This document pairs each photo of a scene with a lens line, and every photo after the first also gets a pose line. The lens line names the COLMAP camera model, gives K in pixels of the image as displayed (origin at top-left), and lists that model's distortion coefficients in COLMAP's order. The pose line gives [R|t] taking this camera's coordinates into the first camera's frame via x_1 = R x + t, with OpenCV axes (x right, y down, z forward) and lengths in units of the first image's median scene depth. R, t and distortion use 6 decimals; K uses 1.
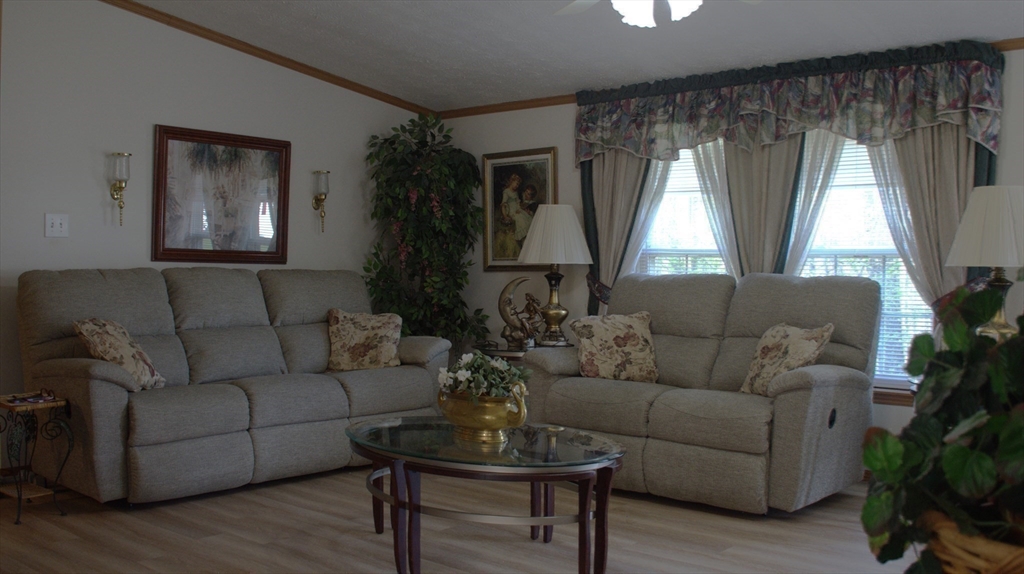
lens RADIAL K [[1015.2, 0, 512.7], [0, 1015.2, 285.5], [0, 0, 1]] dist [-0.117750, 0.000000]
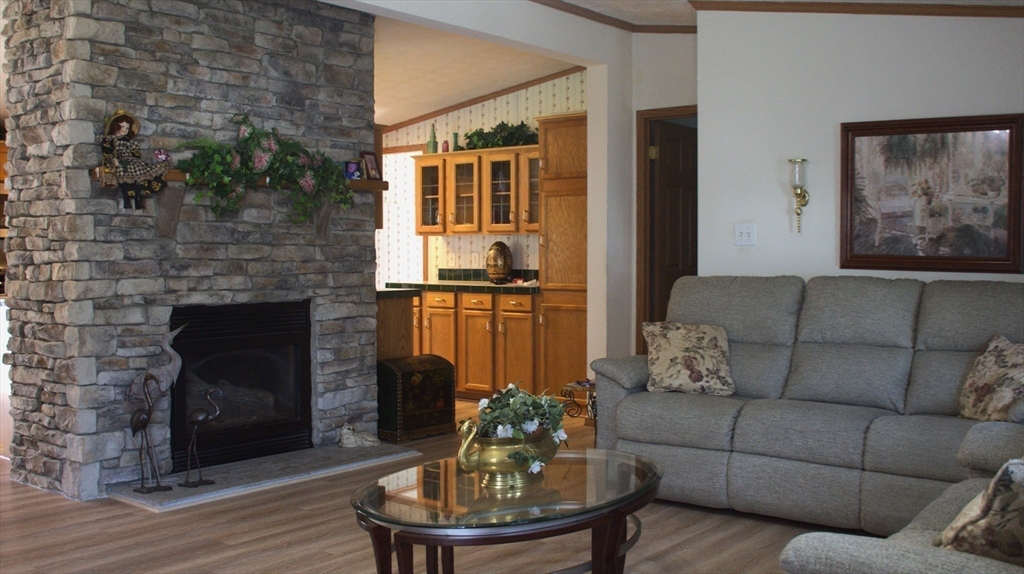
lens RADIAL K [[1015.2, 0, 503.0], [0, 1015.2, 280.8], [0, 0, 1]] dist [-0.117750, 0.000000]
pose [[0.038442, 0.025886, -0.998925, 0.565425], [-0.017153, 0.999534, 0.025242, -0.030489], [0.999114, 0.016164, 0.038868, 0.634430]]
